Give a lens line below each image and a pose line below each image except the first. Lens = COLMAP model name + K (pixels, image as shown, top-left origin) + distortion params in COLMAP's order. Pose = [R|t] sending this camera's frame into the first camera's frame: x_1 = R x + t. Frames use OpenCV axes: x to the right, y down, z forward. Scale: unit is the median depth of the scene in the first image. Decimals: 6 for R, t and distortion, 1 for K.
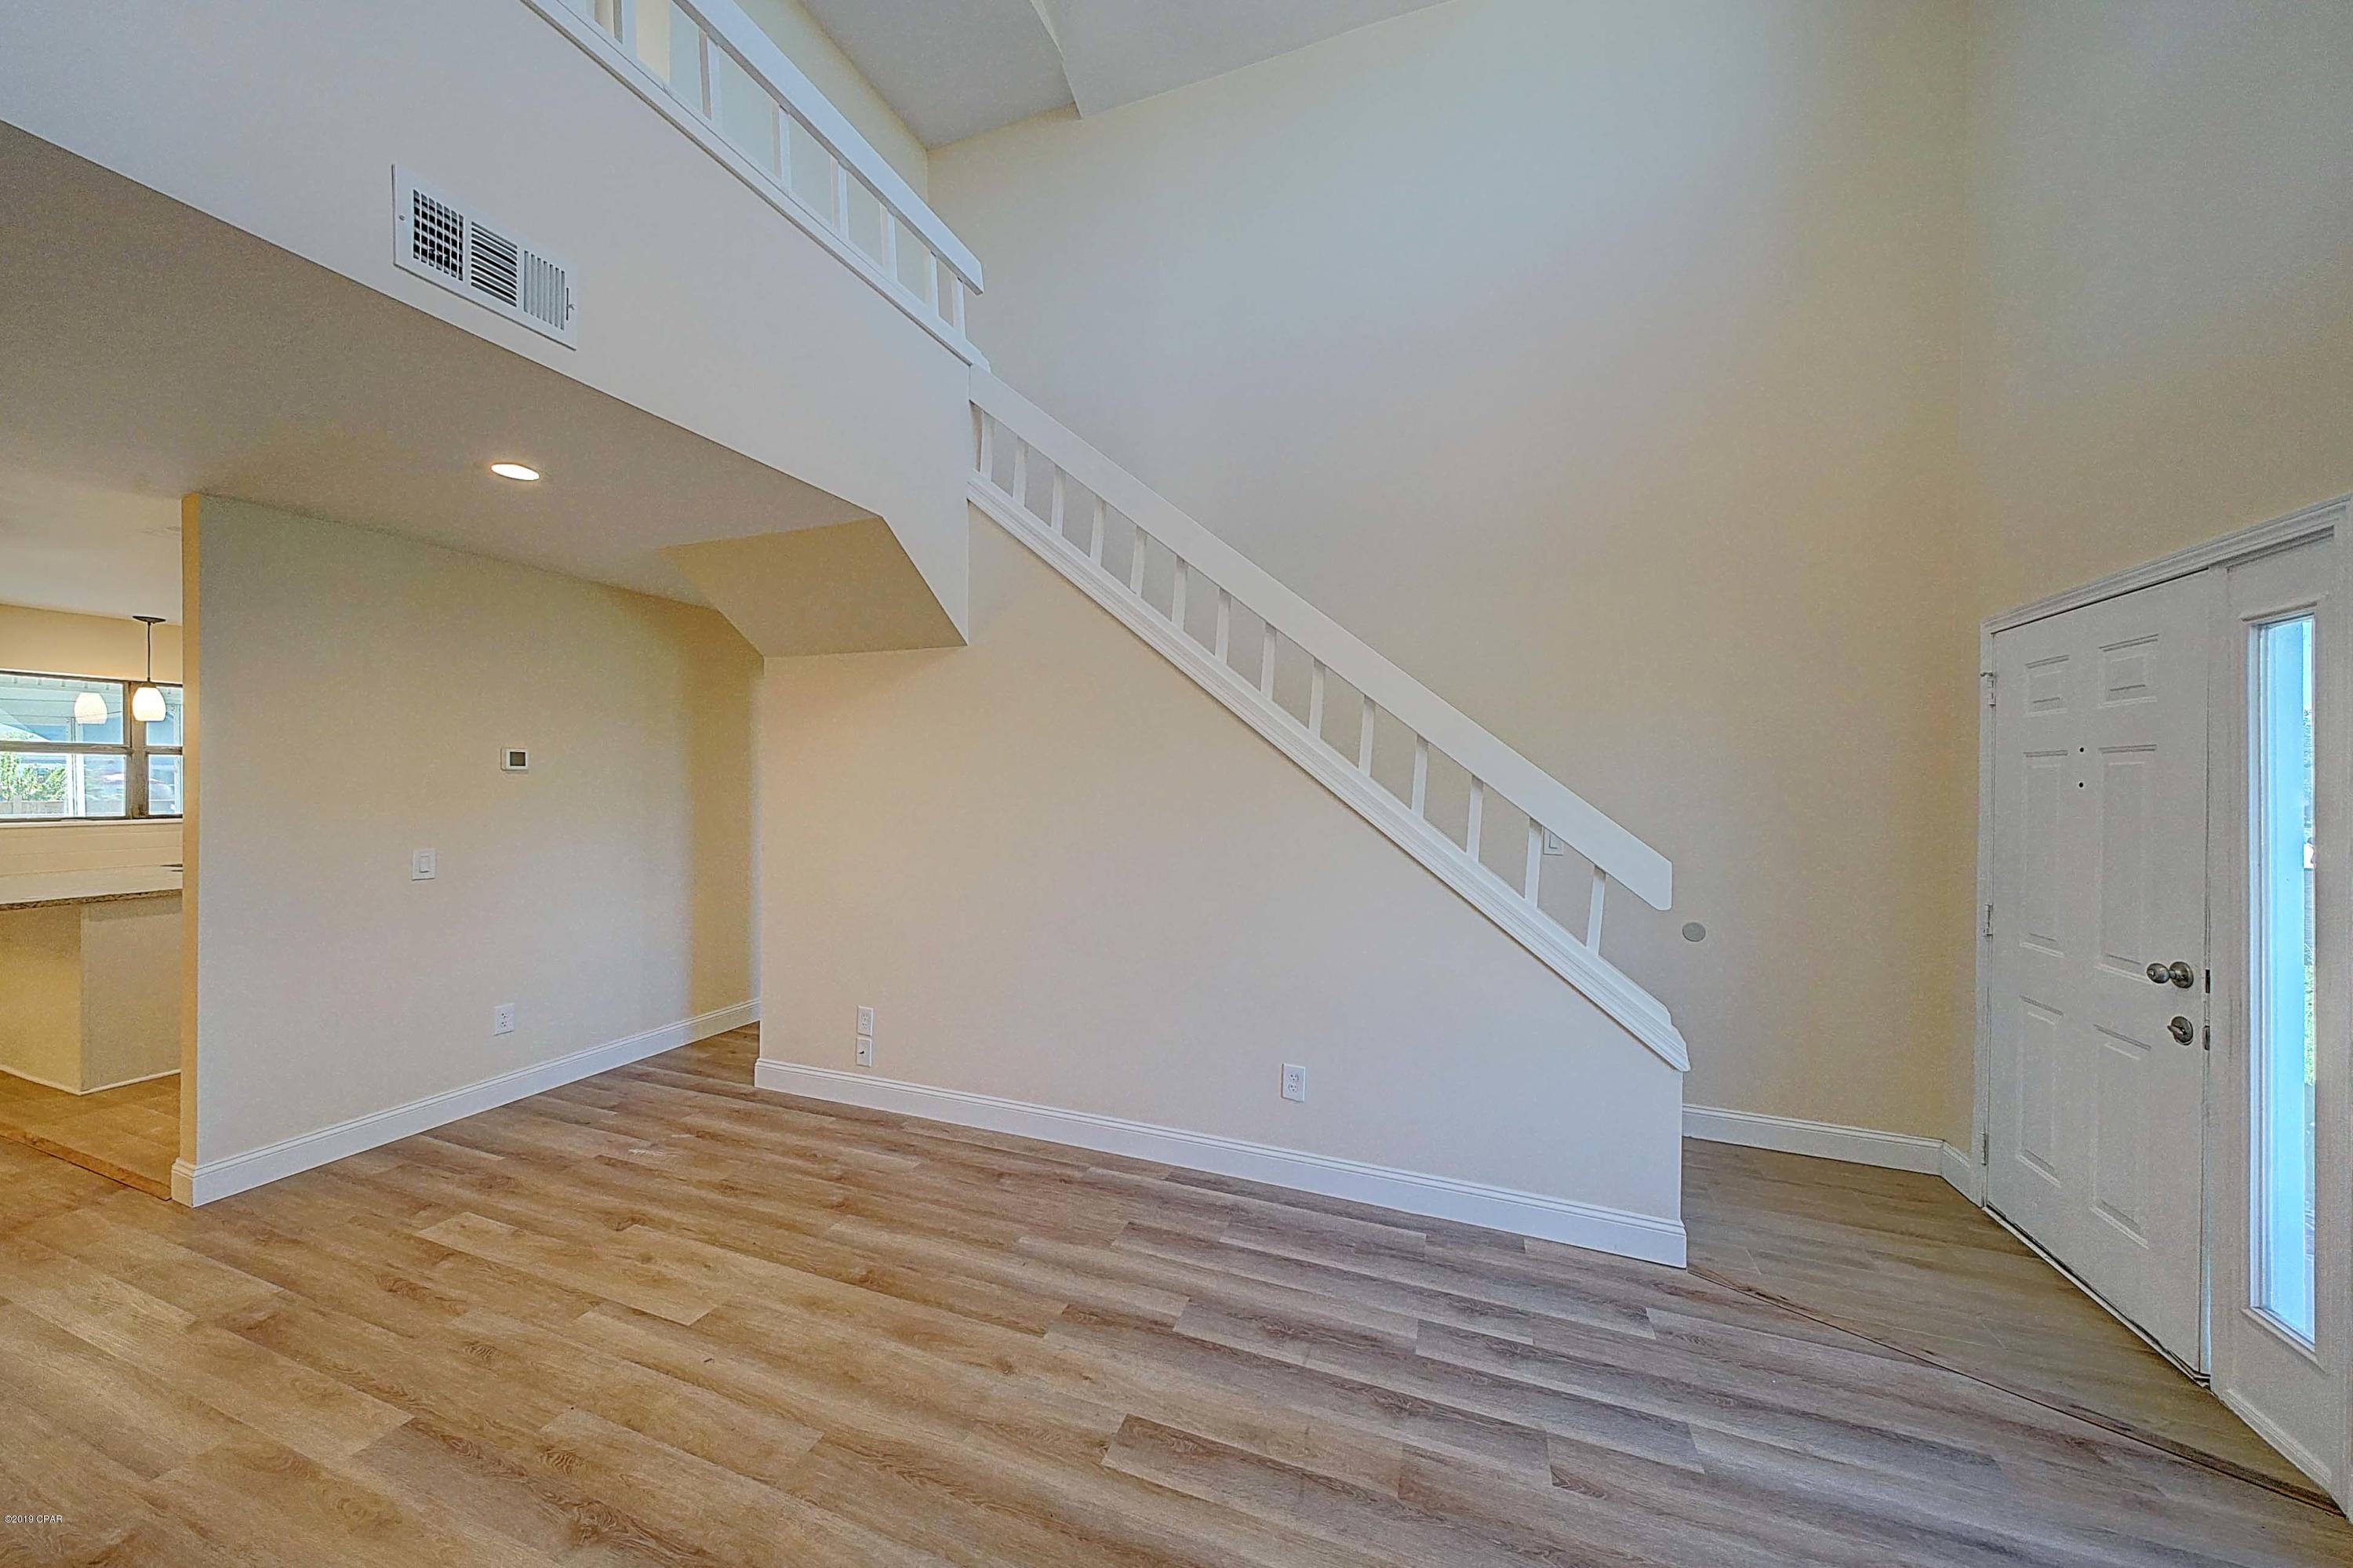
lens RADIAL K [[817.3, 0, 1176.5], [0, 817.3, 784.0], [0, 0, 1]] dist [0.002858, 0.000120]
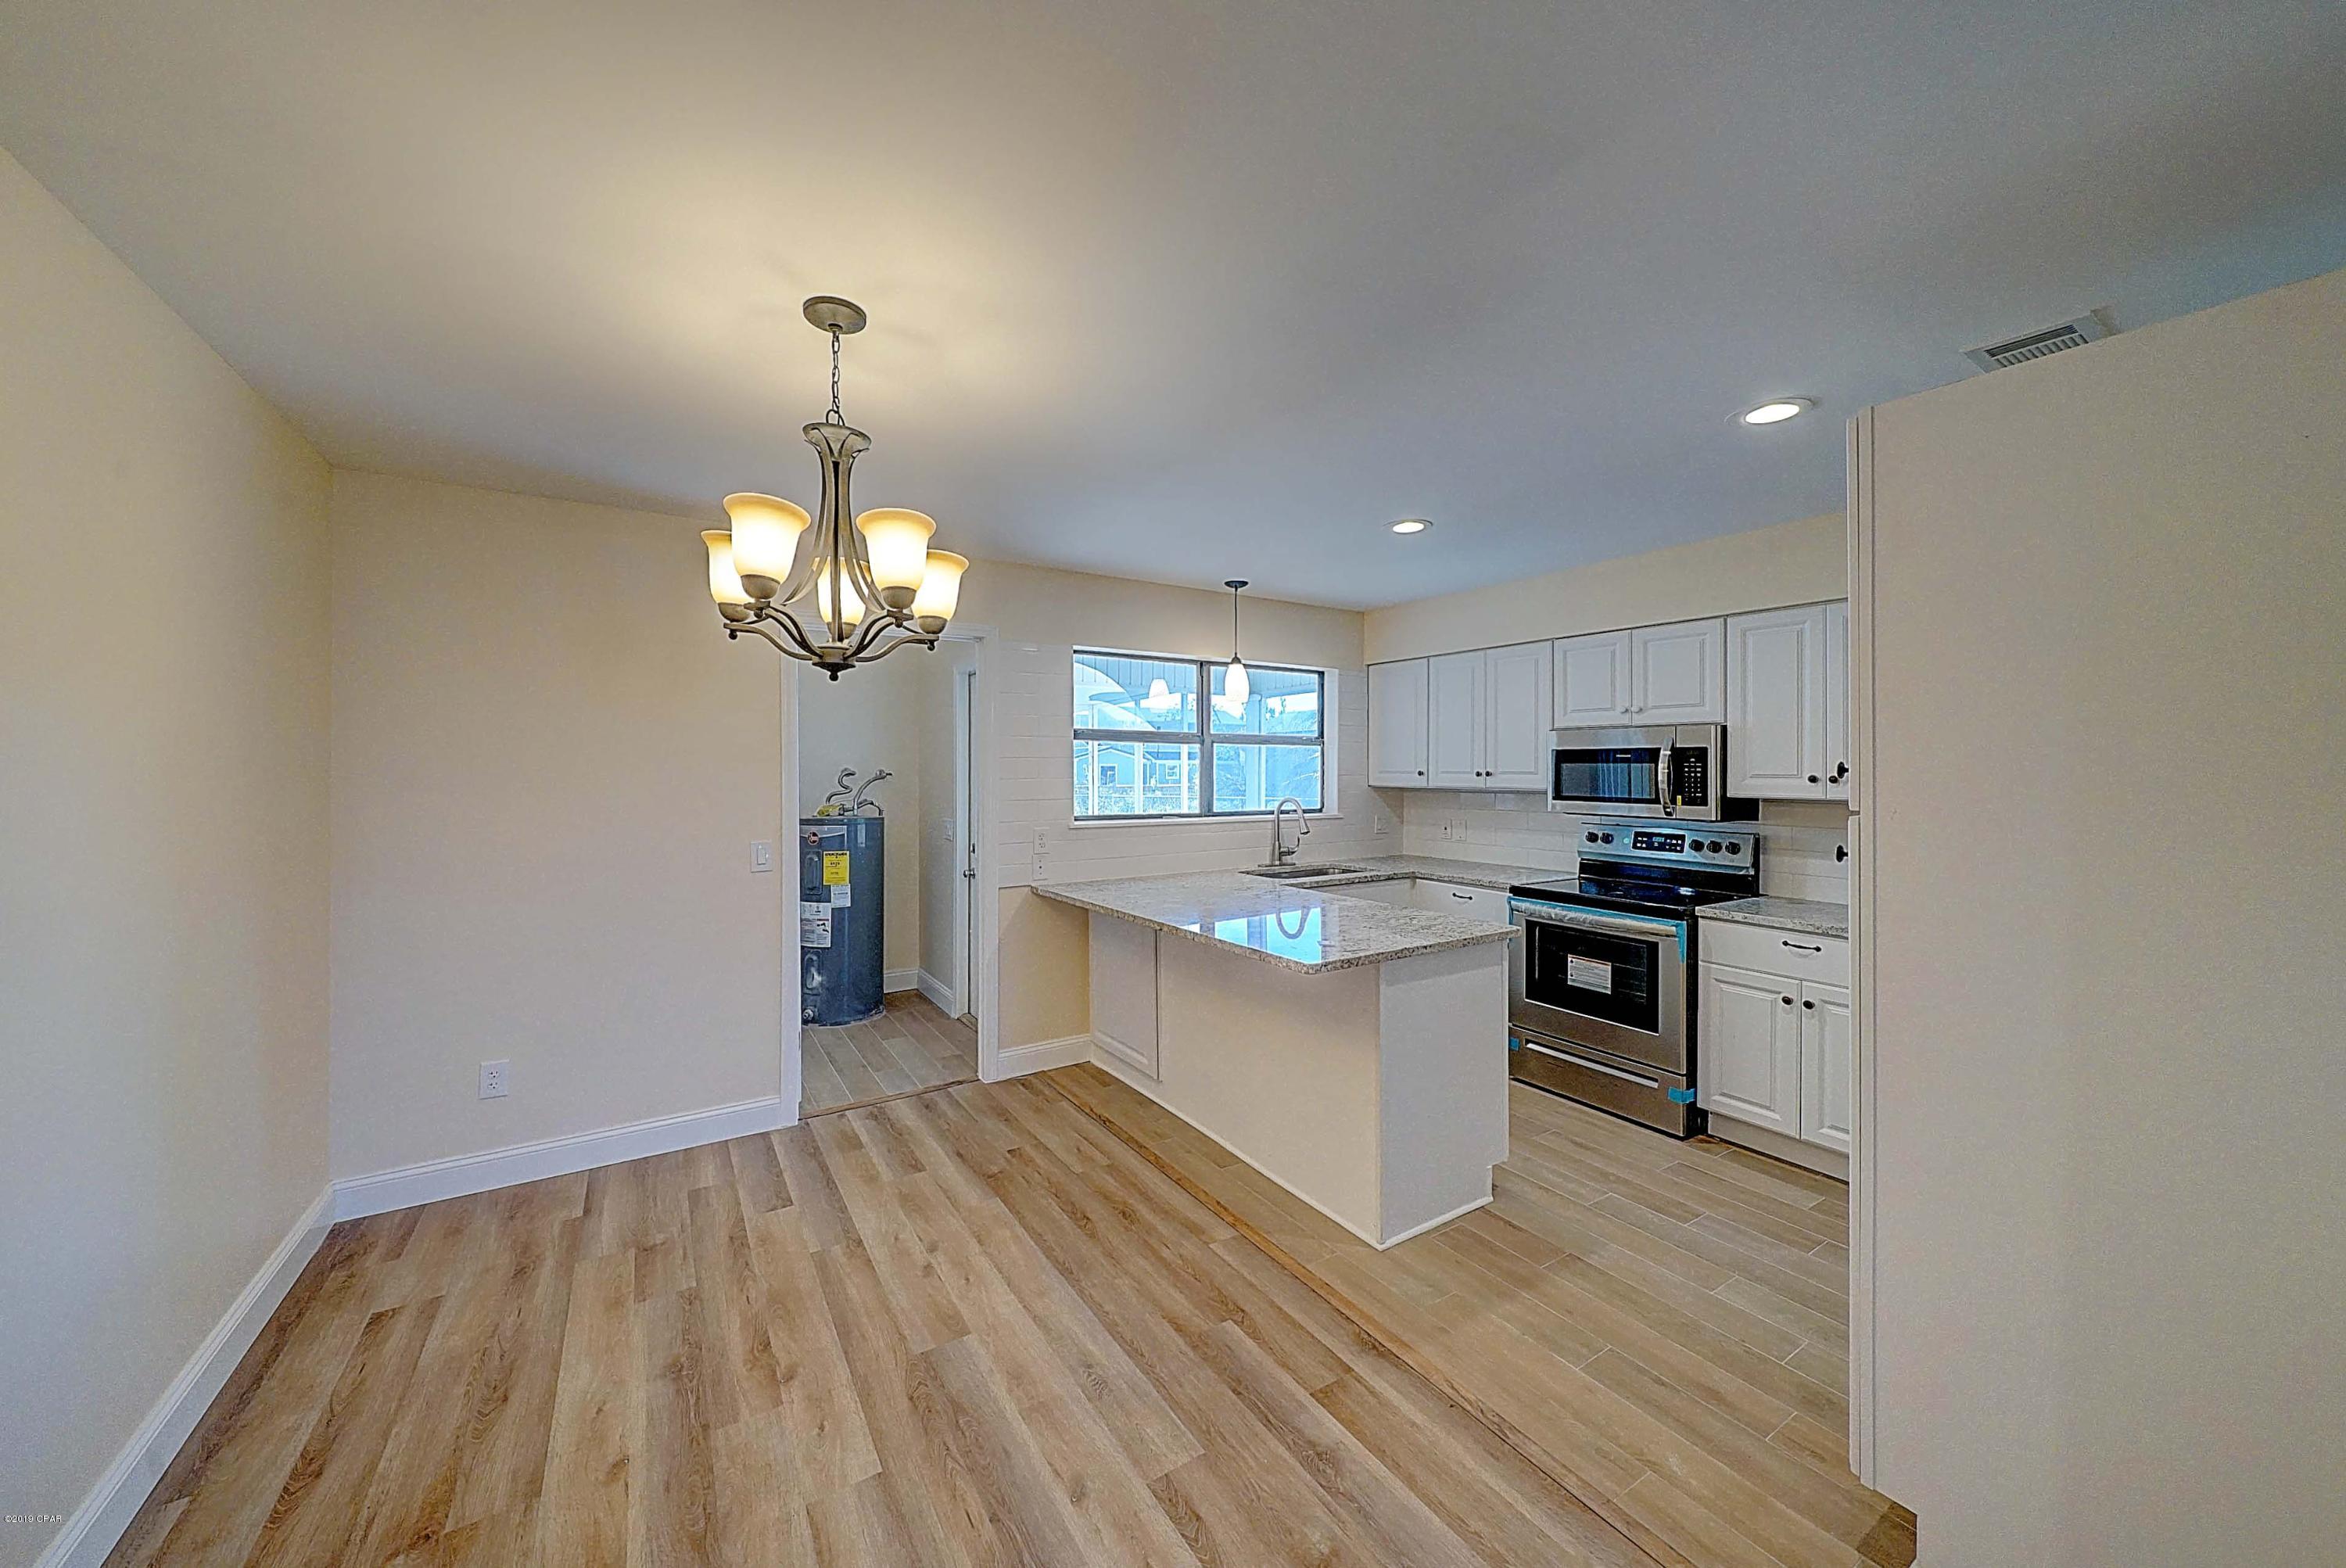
lens RADIAL K [[806.7, 0, 1151.8], [0, 806.7, 772.9], [0, 0, 1]] dist [0.001098, -0.000194]
pose [[0.792355, -0.002924, -0.610053, -1.614095], [-0.000767, 0.999983, -0.005790, -0.006013], [0.610059, 0.005056, 0.792340, 0.545949]]
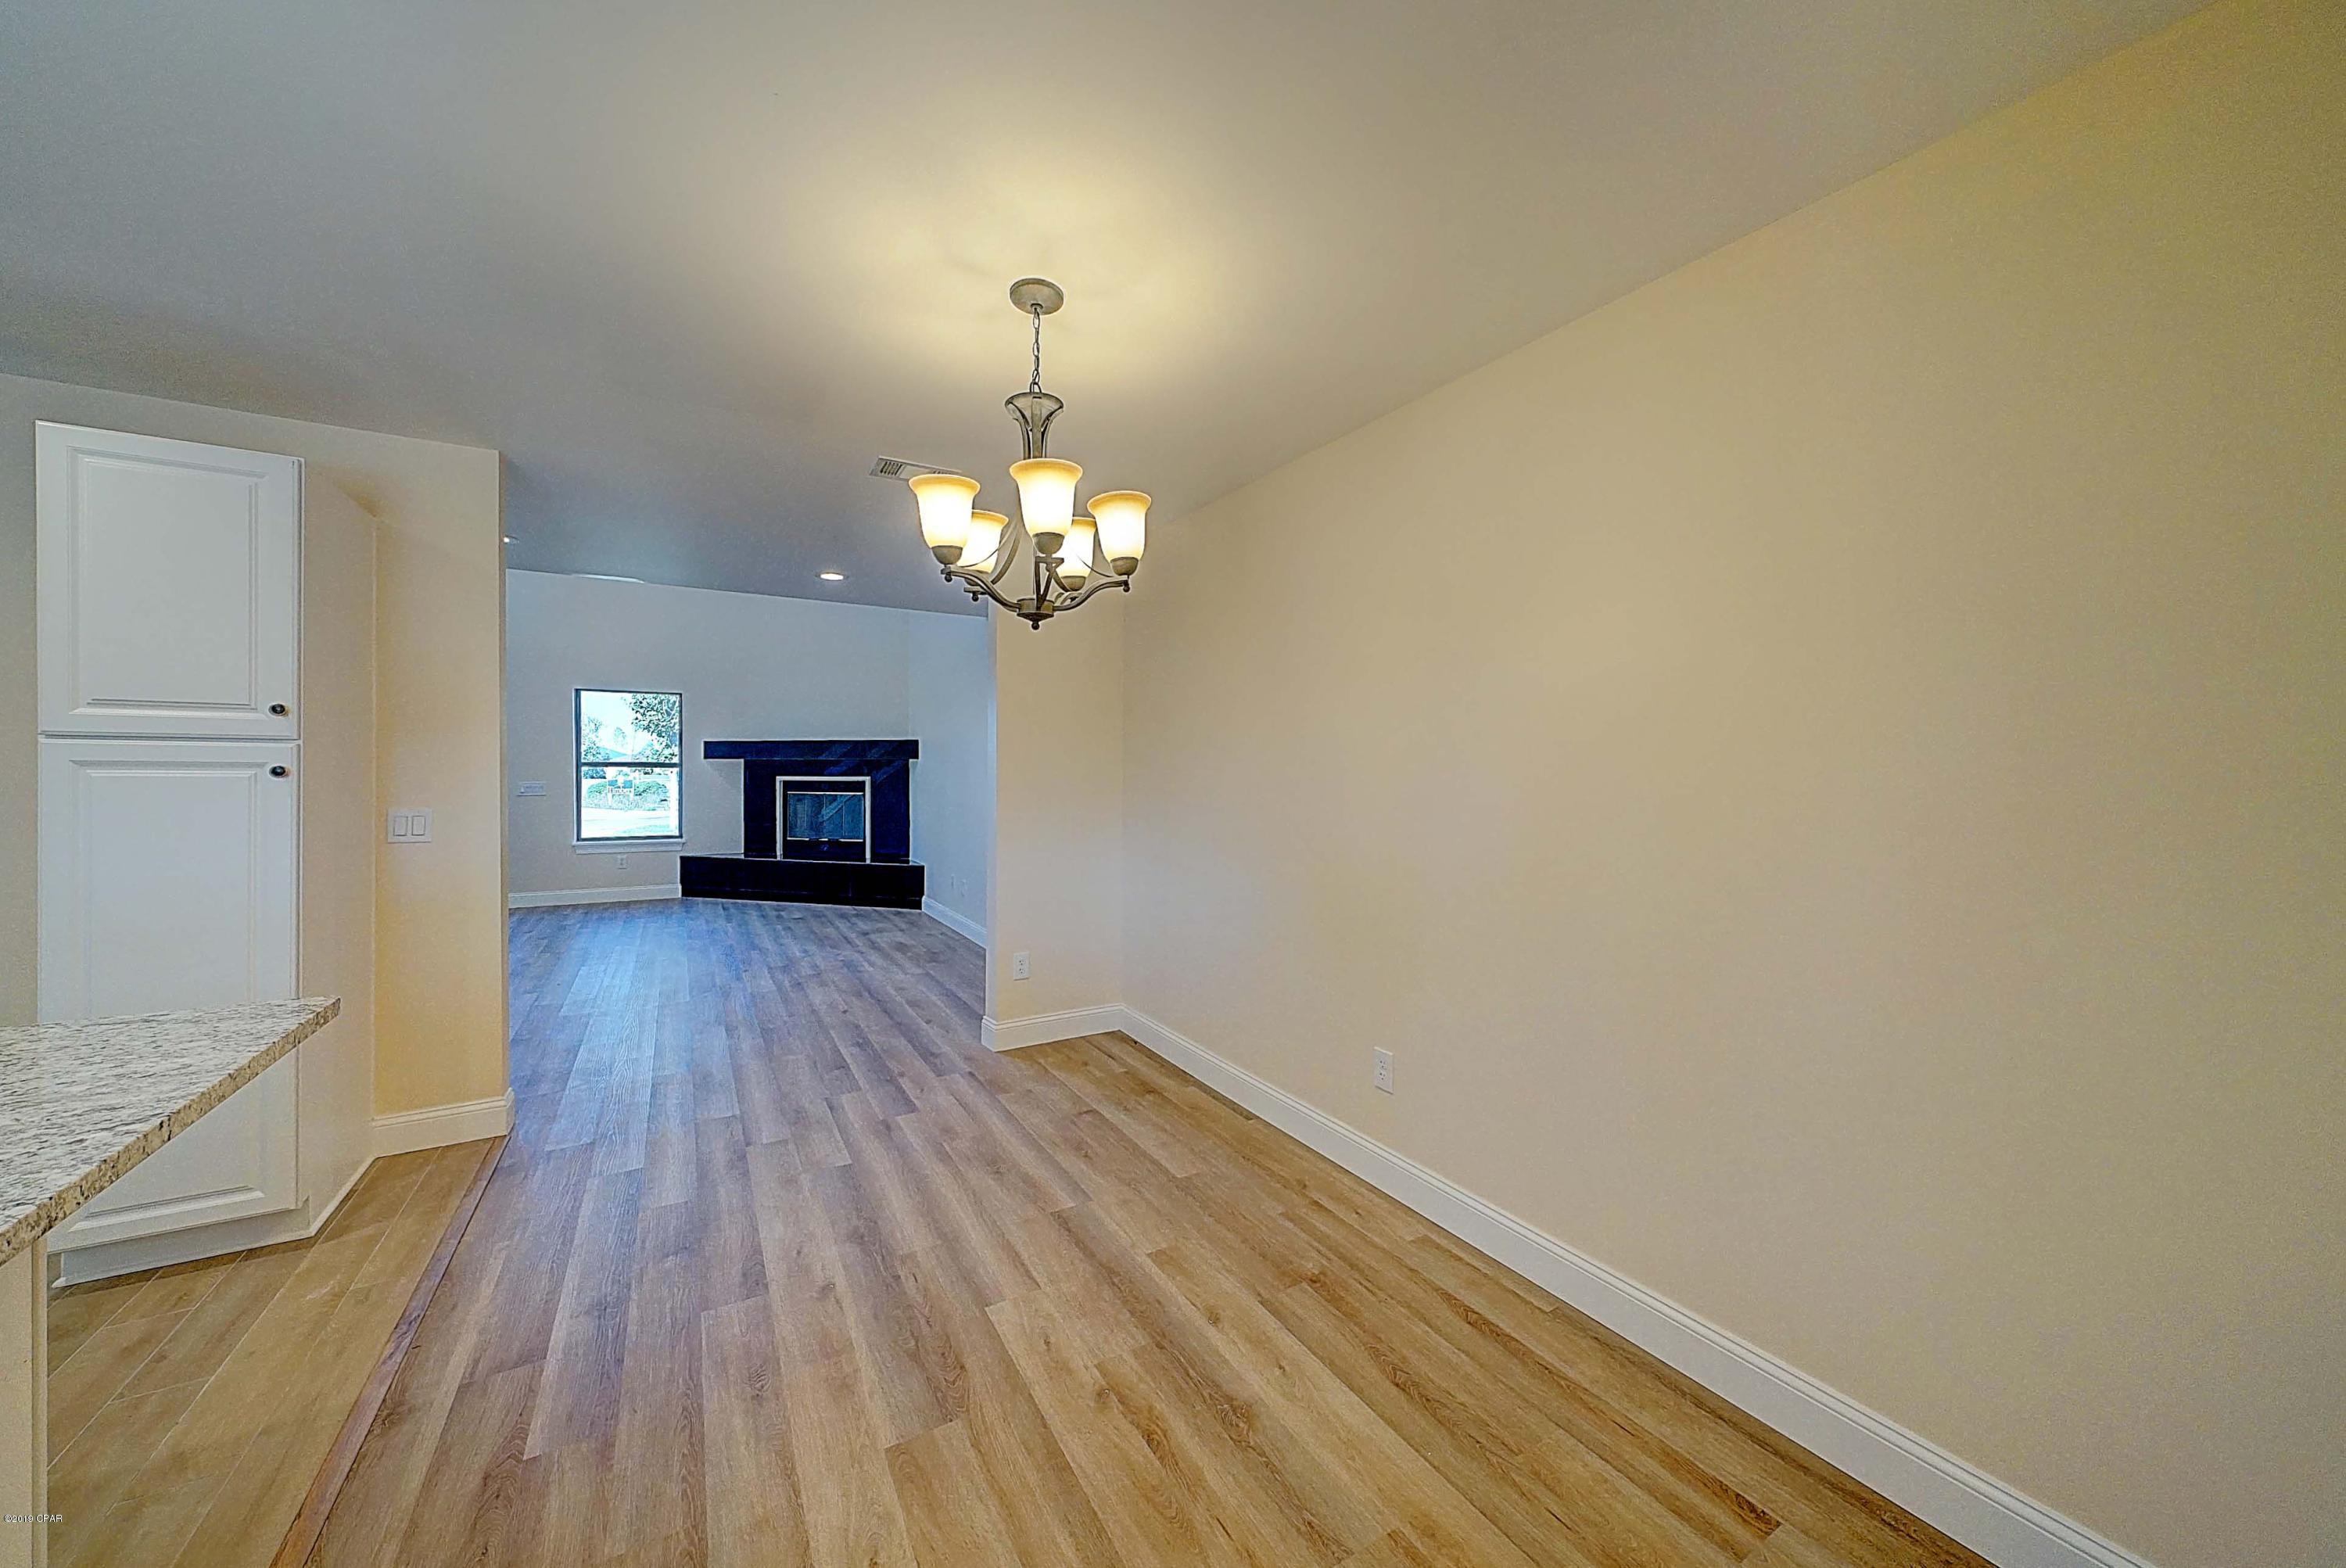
lens RADIAL K [[806.7, 0, 1151.8], [0, 806.7, 772.9], [0, 0, 1]] dist [0.001098, -0.000194]
pose [[-0.771358, -0.017110, 0.636172, -2.687376], [-0.004761, 0.999766, 0.021117, 0.028649], [-0.636384, 0.013259, -0.771259, 1.341533]]
